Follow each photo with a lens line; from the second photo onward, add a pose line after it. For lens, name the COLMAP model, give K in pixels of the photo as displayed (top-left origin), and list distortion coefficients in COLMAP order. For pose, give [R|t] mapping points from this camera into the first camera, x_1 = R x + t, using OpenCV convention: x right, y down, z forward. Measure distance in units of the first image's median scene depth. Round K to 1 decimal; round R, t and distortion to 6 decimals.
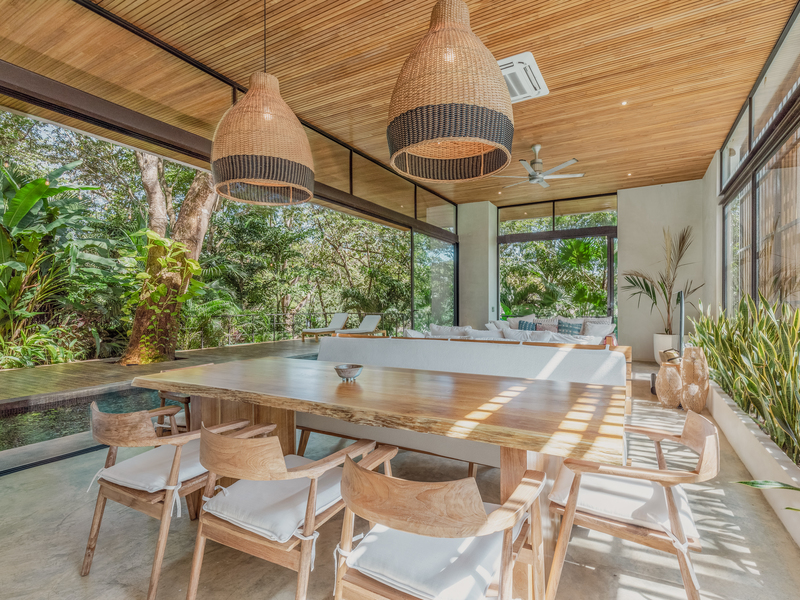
lens RADIAL K [[407.1, 0, 406.2], [0, 407.1, 303.7], [0, 0, 1]] dist [0.012860, 0.000746]
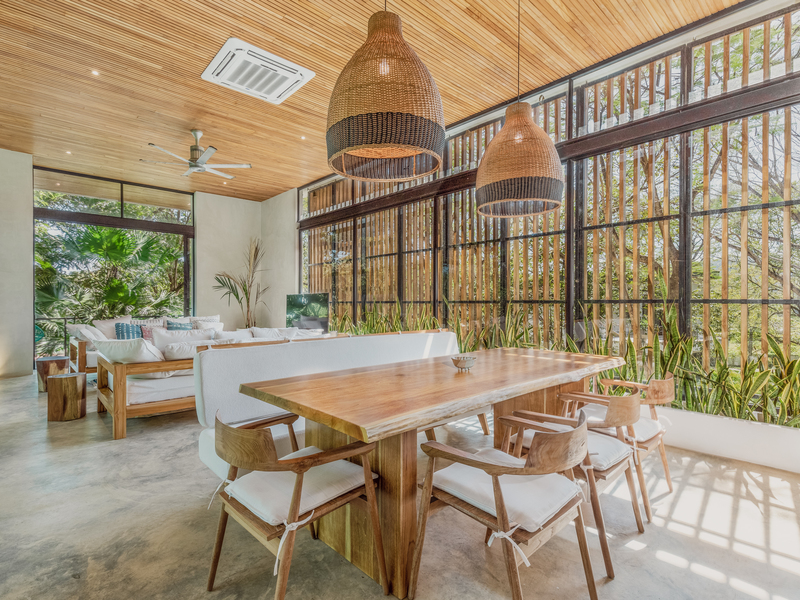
lens RADIAL K [[407.1, 0, 401.9], [0, 407.1, 302.0], [0, 0, 1]] dist [0.012860, 0.000746]
pose [[0.288662, -0.004532, 0.957420, -0.376085], [0.002164, 0.999989, 0.004081, -0.007043], [-0.957429, 0.000894, 0.288669, 0.263029]]
